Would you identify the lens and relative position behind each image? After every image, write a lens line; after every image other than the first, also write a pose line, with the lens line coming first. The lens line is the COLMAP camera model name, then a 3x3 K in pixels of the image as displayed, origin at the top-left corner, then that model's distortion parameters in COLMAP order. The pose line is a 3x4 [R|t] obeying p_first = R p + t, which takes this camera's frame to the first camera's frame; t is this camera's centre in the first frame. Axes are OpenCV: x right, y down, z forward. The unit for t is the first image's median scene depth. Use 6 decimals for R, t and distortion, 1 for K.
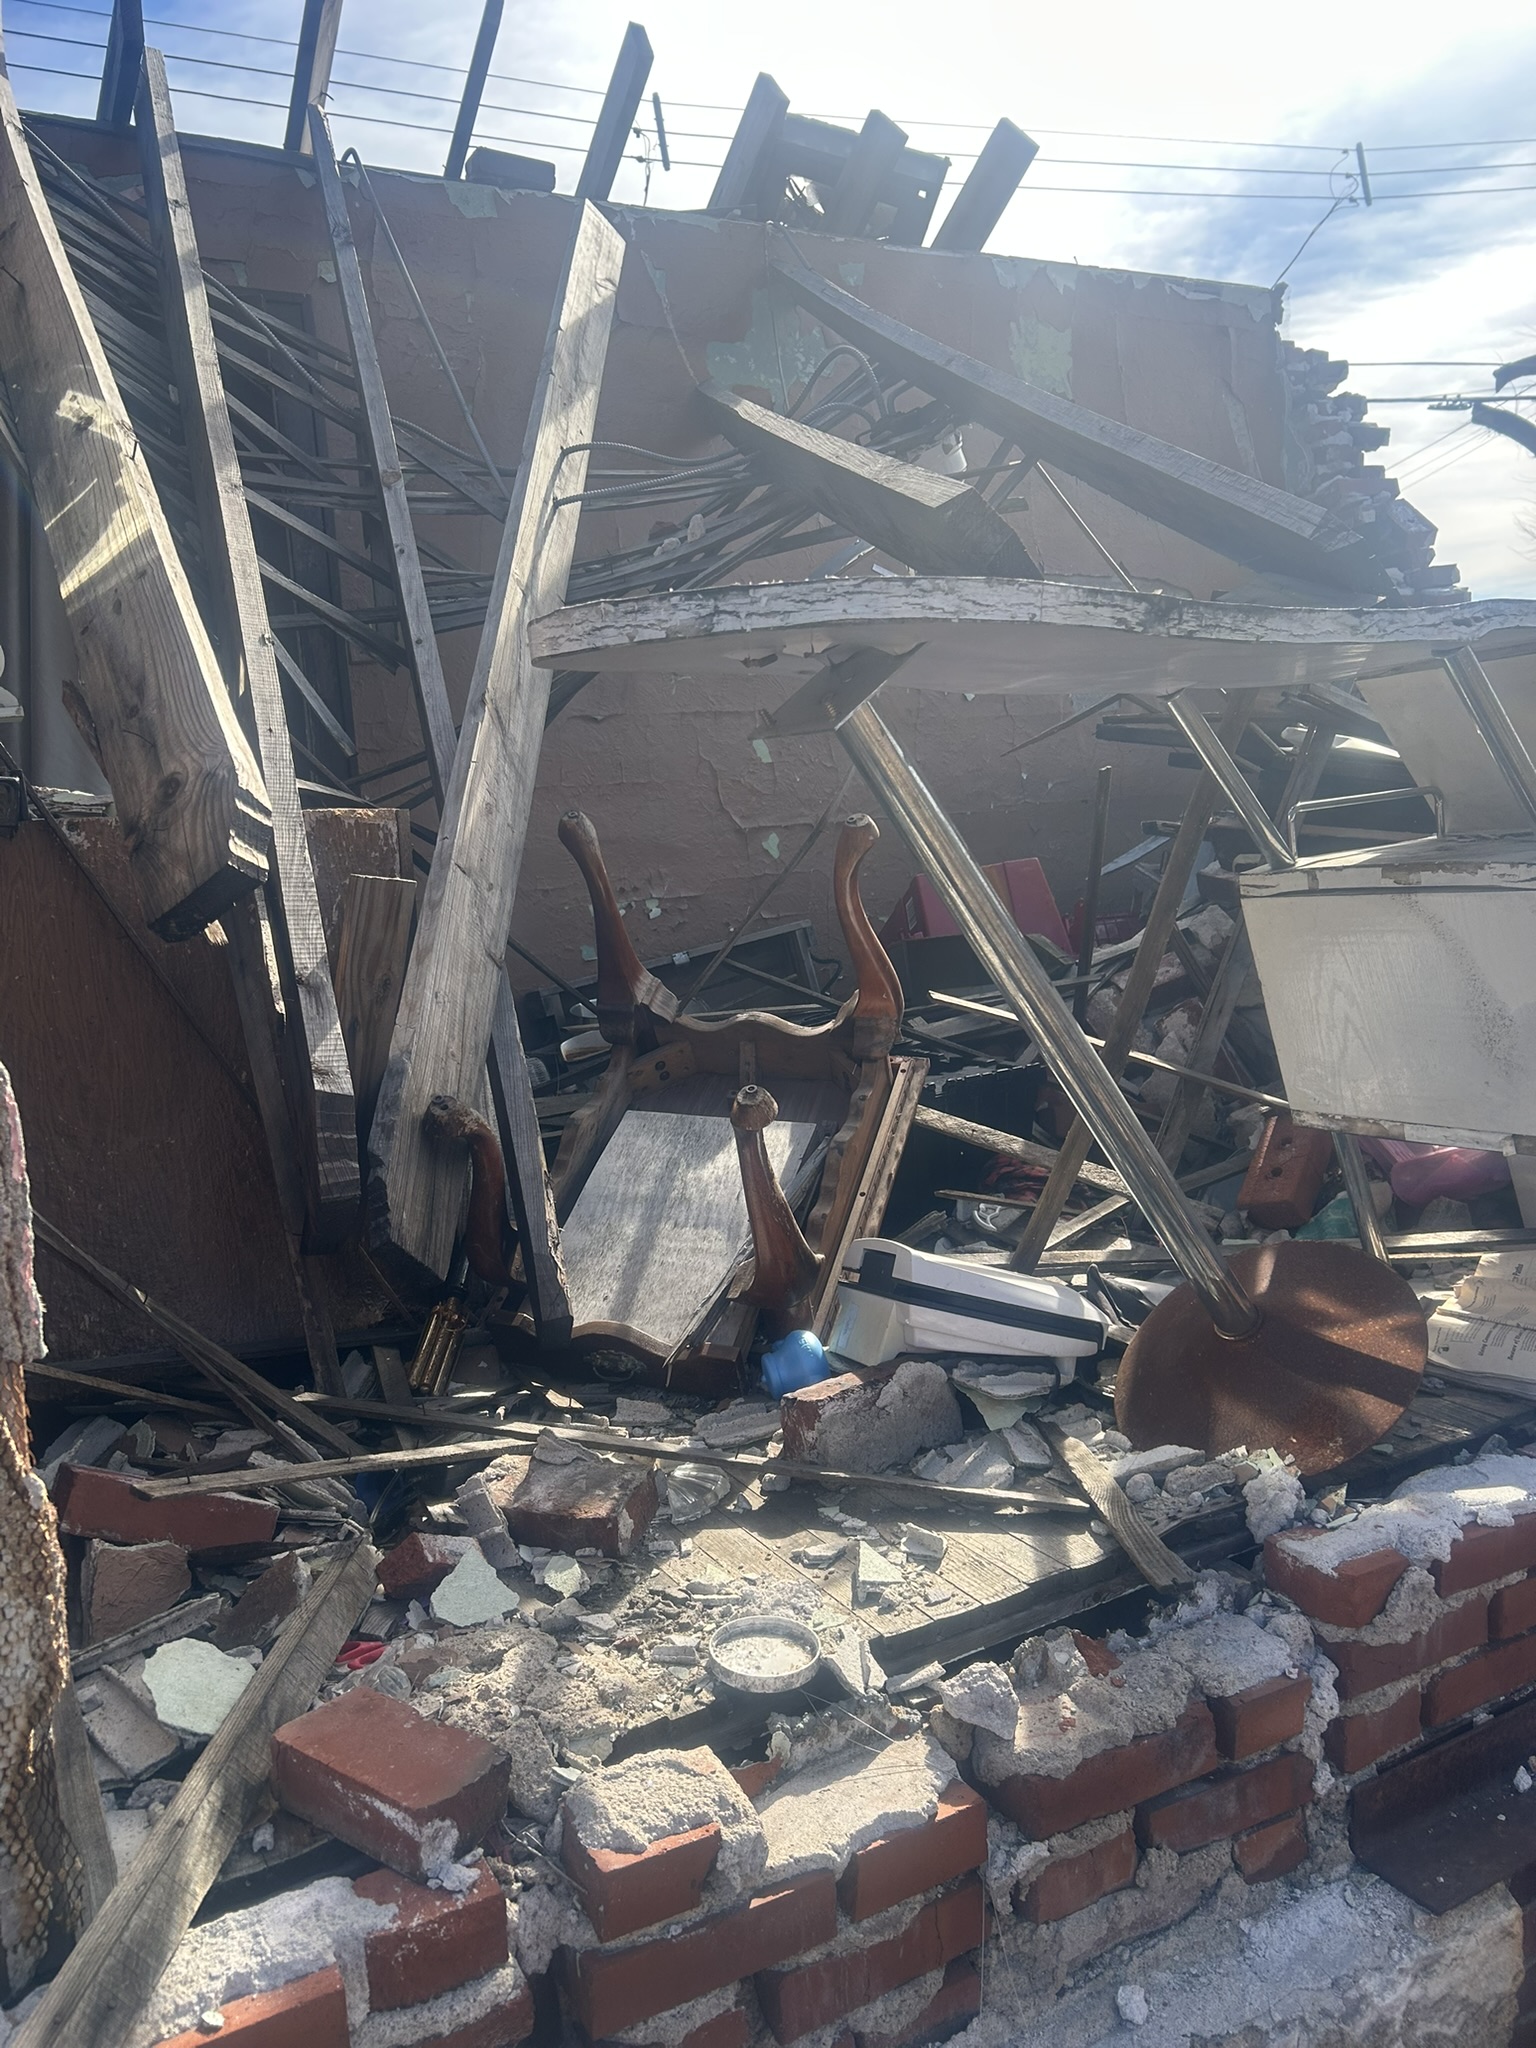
lens RADIAL K [[1544.5, 0, 743.6], [0, 1544.5, 1016.4], [0, 0, 1]] dist [0.062691, -0.073314]
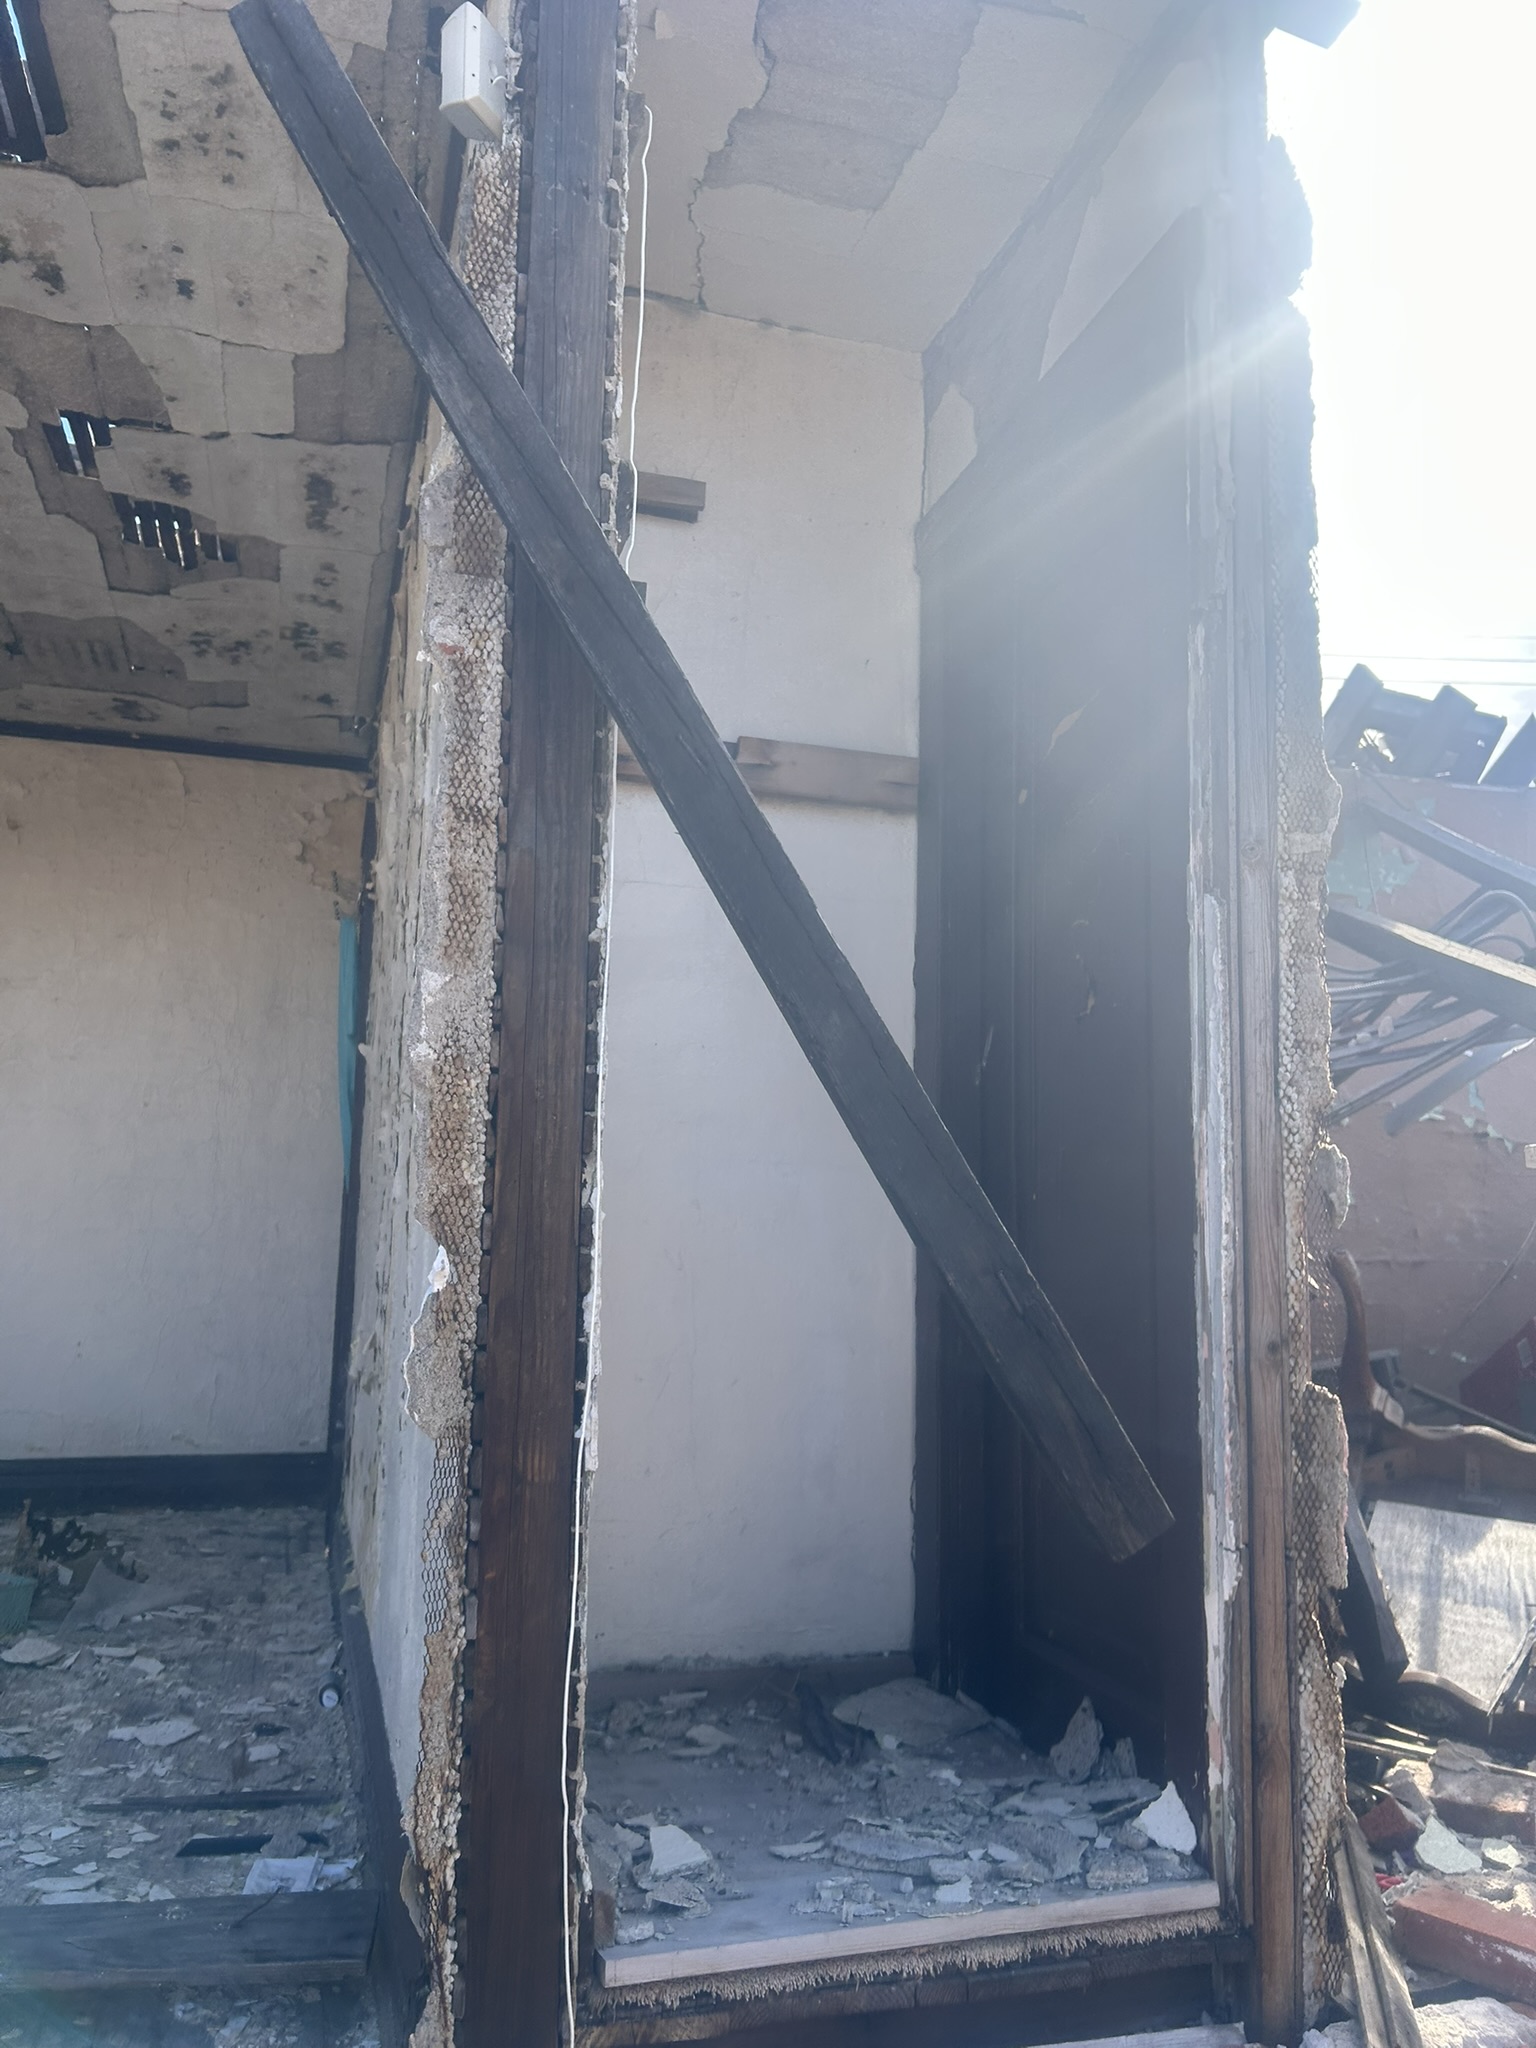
lens RADIAL K [[1544.5, 0, 770.0], [0, 1544.5, 1010.1], [0, 0, 1]] dist [0.062691, -0.073314]
pose [[0.976895, 0.044839, -0.208963, -0.377829], [-0.097641, 0.963375, -0.249749, 0.053873], [0.190111, 0.264382, 0.945495, -0.430409]]
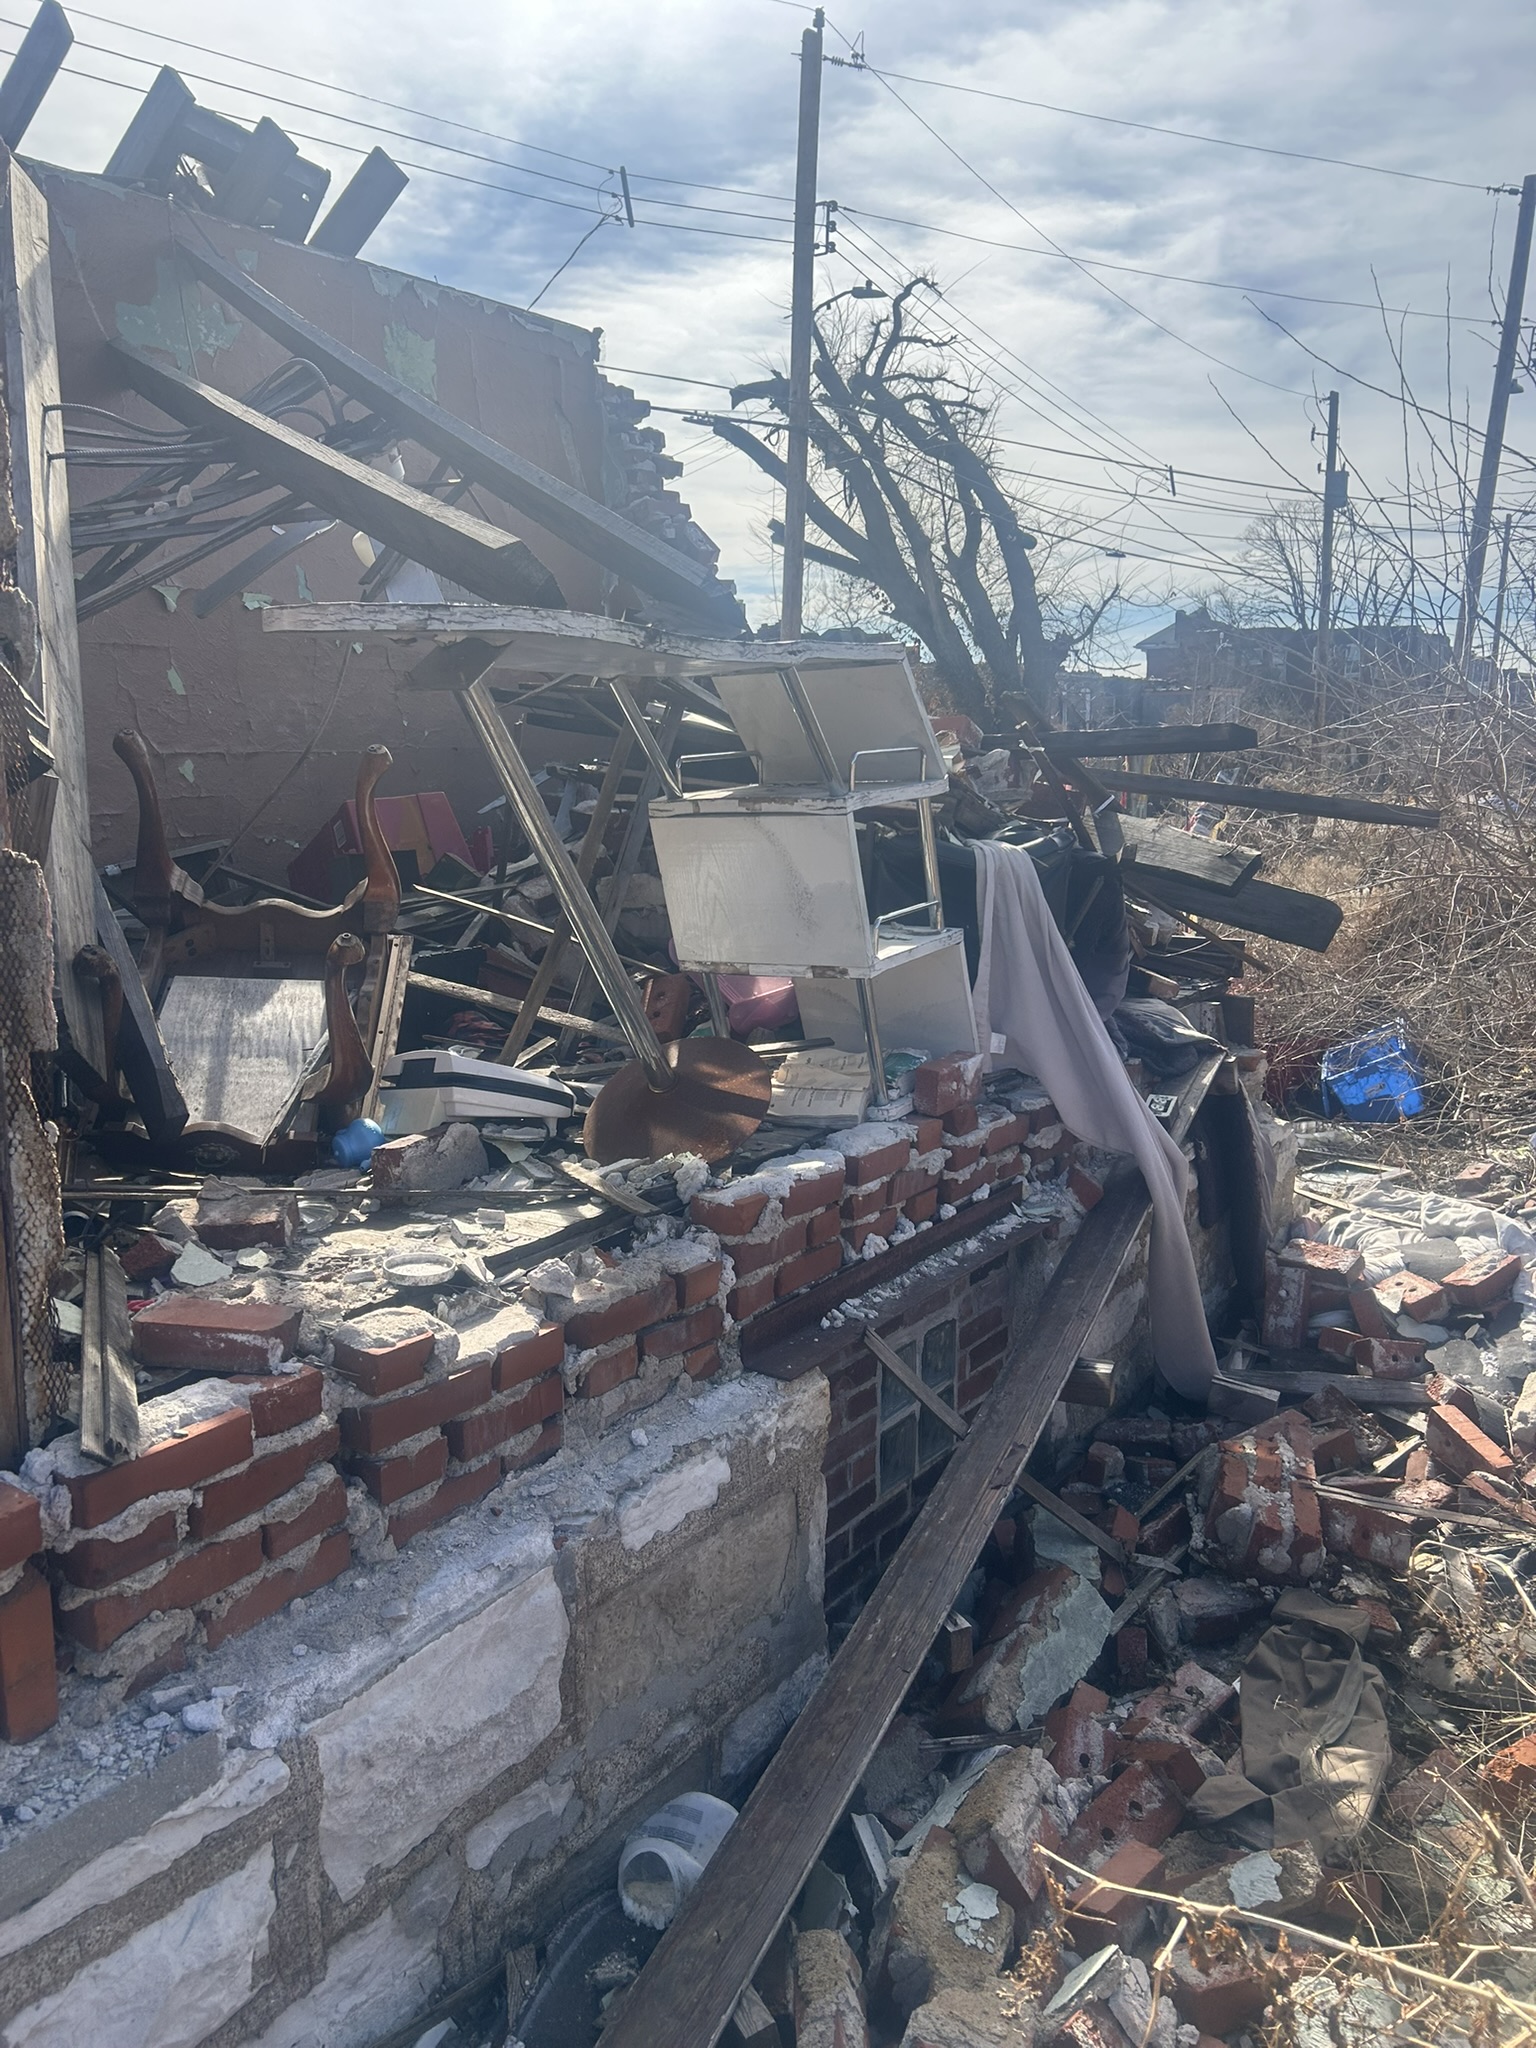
lens RADIAL K [[1544.5, 0, 757.5], [0, 1544.5, 1027.3], [0, 0, 1]] dist [0.062691, -0.073314]
pose [[0.893603, -0.025747, 0.448120, -0.273618], [0.009275, 0.999200, 0.038914, 0.072572], [-0.448763, -0.030617, 0.893126, -0.407158]]
